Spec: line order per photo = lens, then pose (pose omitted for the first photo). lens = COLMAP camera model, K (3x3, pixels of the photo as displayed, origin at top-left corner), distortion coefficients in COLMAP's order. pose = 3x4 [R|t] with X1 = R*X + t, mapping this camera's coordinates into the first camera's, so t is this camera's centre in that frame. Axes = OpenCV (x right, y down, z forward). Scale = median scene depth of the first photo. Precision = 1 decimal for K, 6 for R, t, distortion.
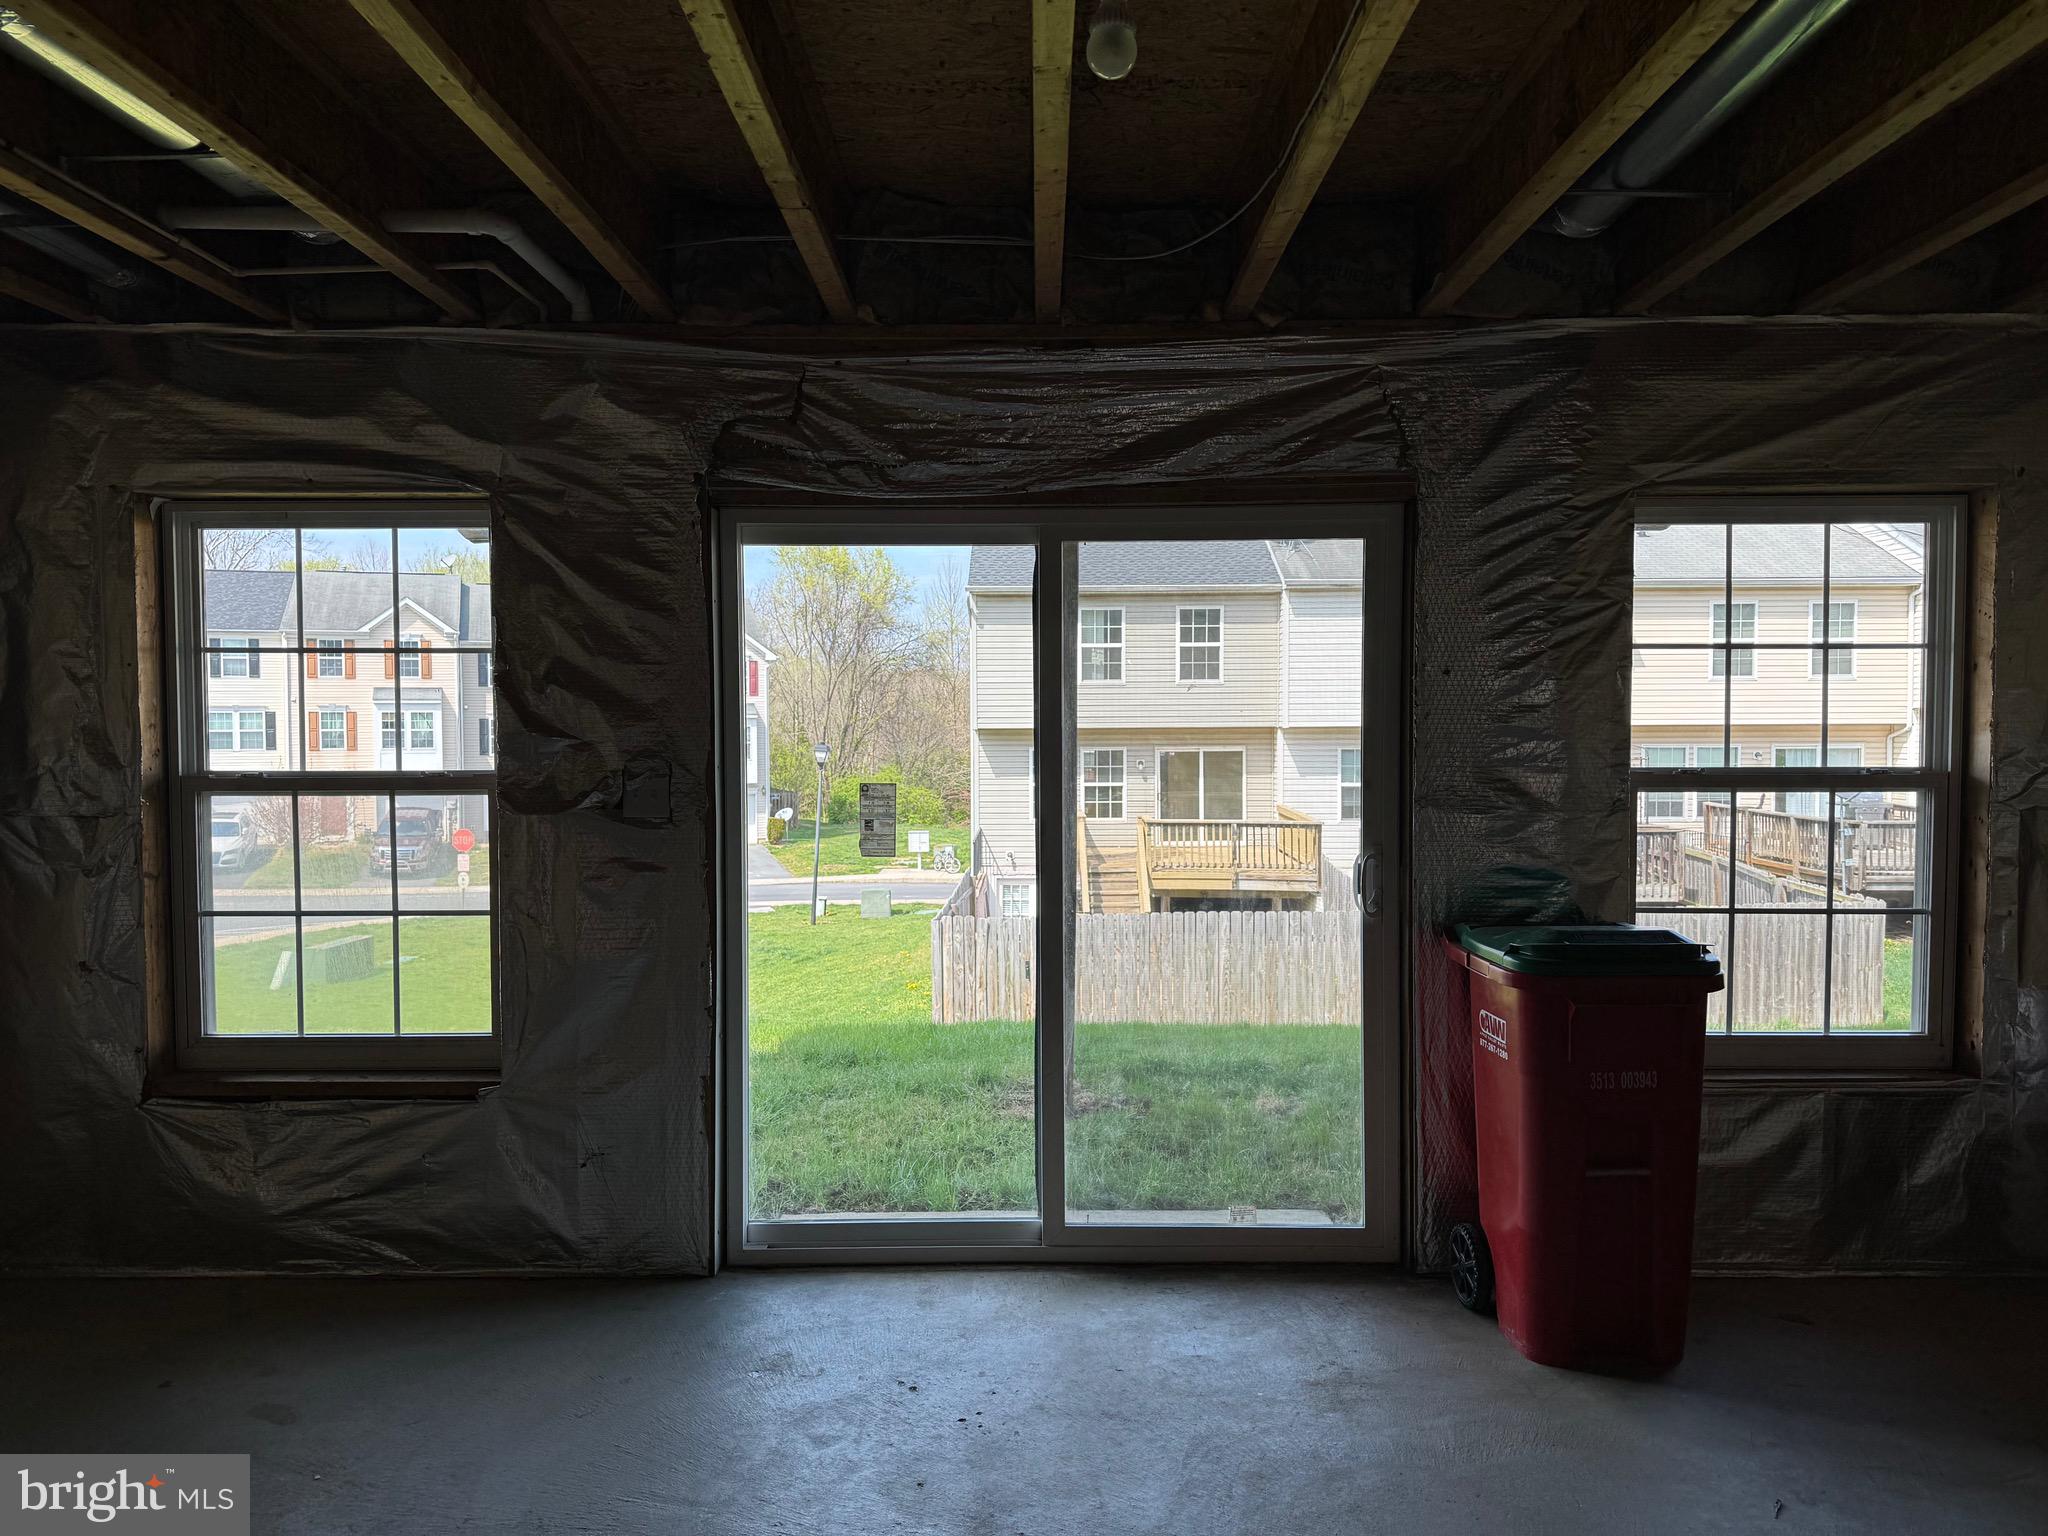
lens RADIAL K [[1436.6, 0, 1034.5], [0, 1436.6, 769.4], [0, 0, 1]] dist [0.075768, -0.081975]
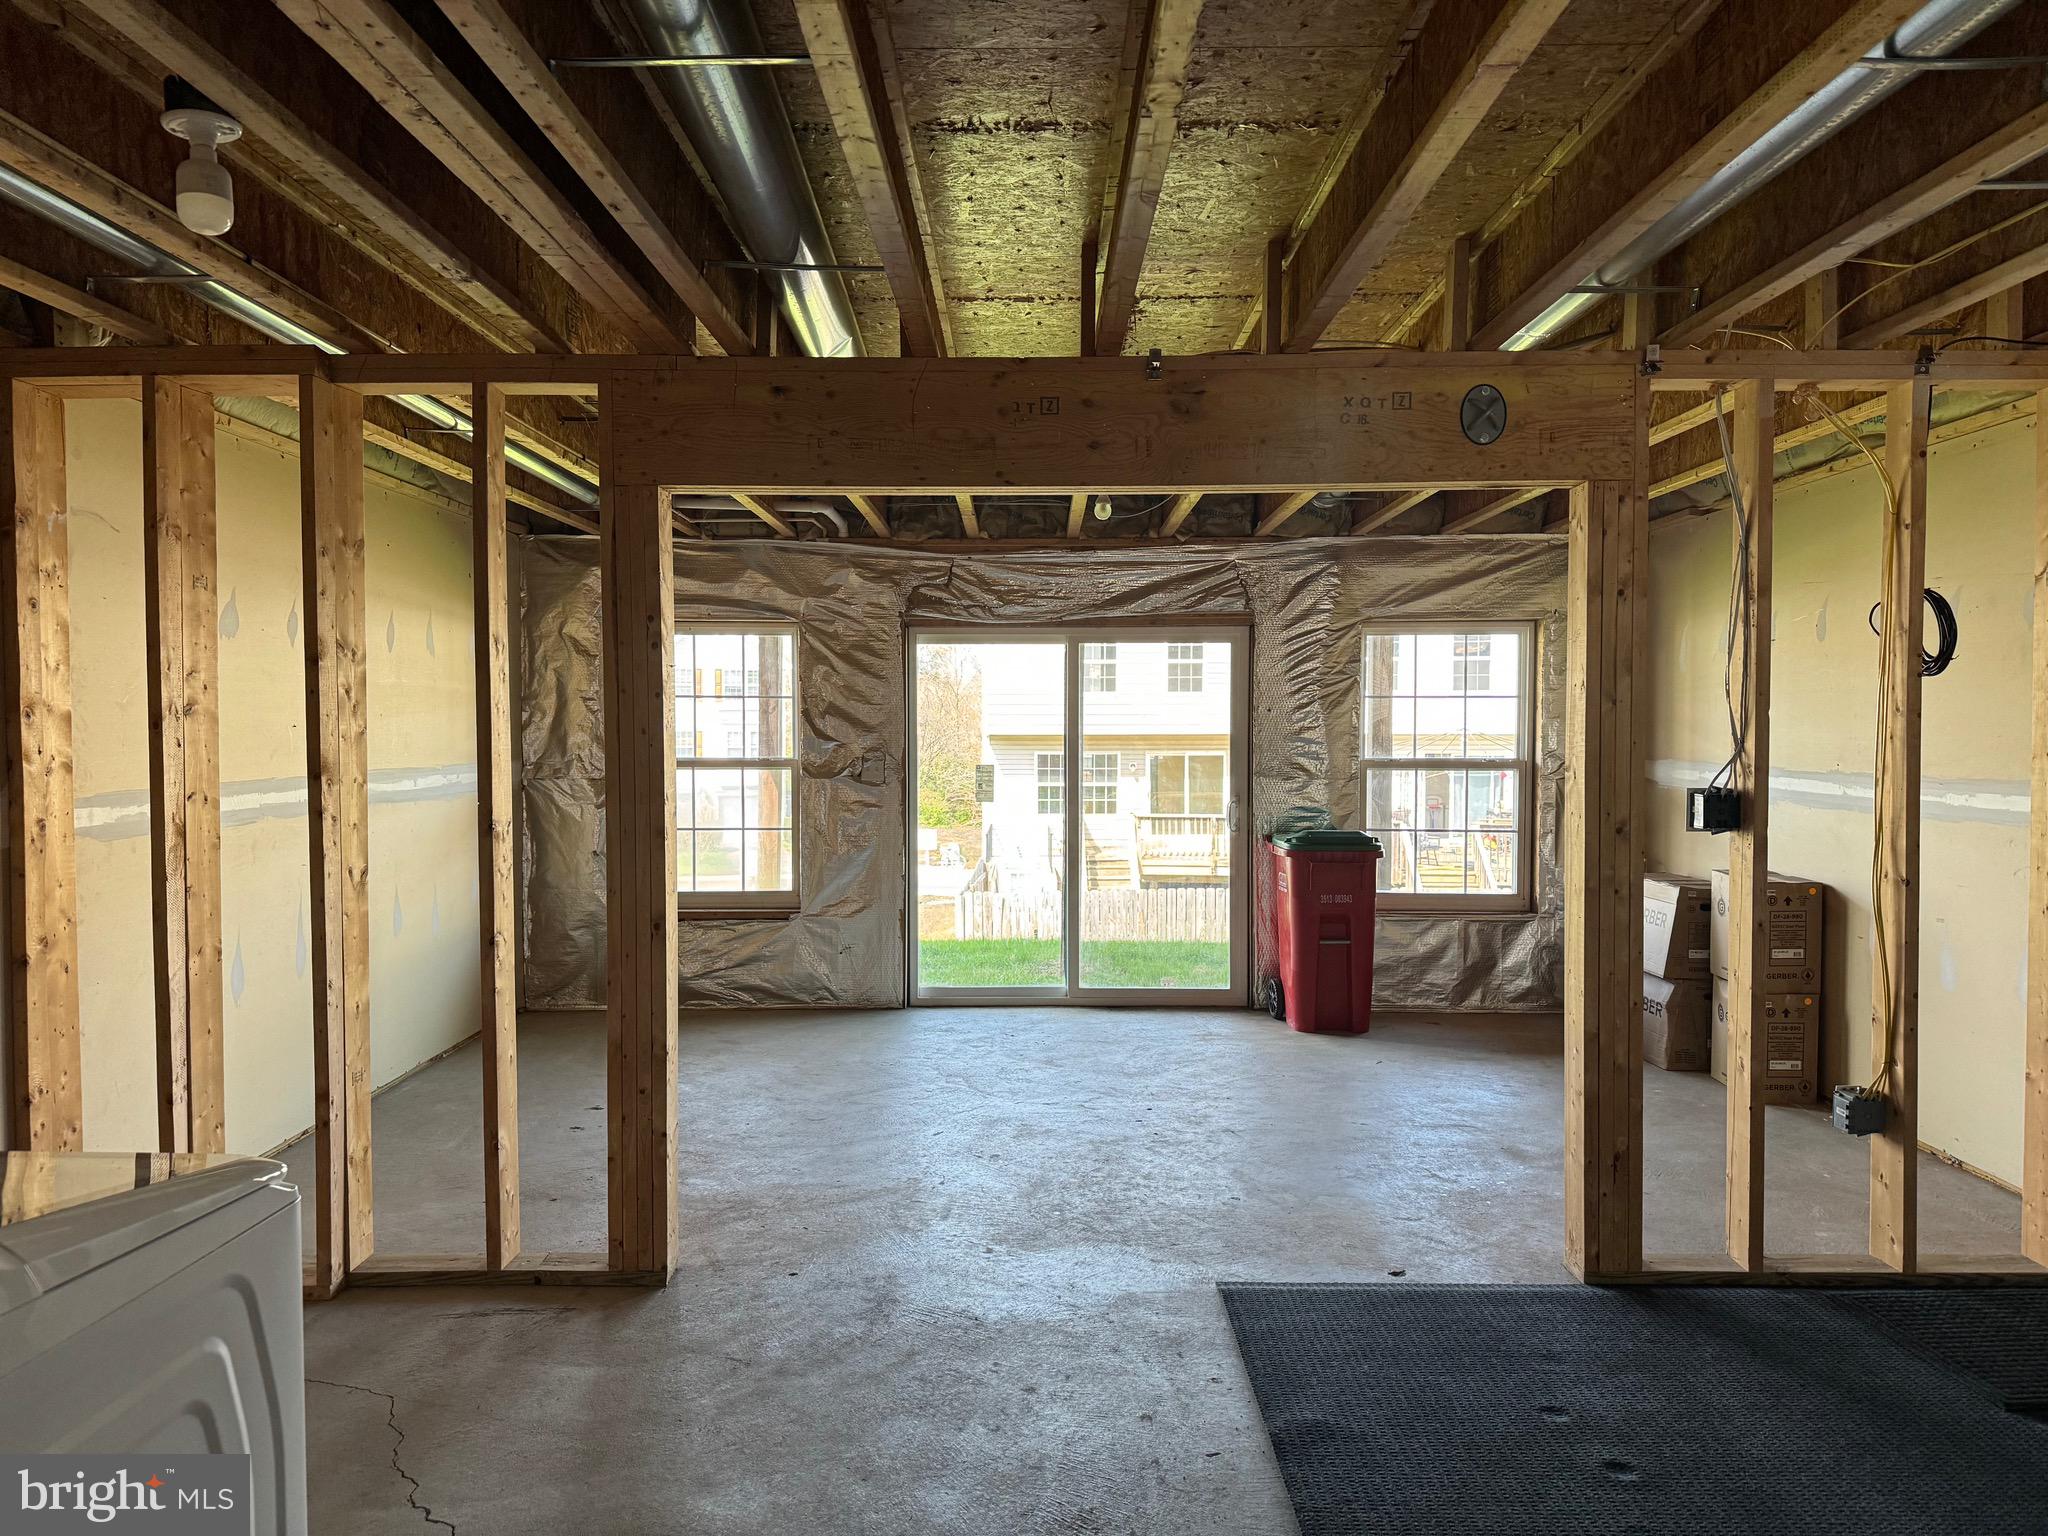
lens RADIAL K [[1436.6, 0, 1012.2], [0, 1436.6, 770.7], [0, 0, 1]] dist [0.075768, -0.081975]
pose [[0.999907, 0.003310, -0.013195, -0.047931], [-0.003349, 0.999990, -0.002896, 0.024301], [0.013185, 0.002940, 0.999909, -1.012916]]
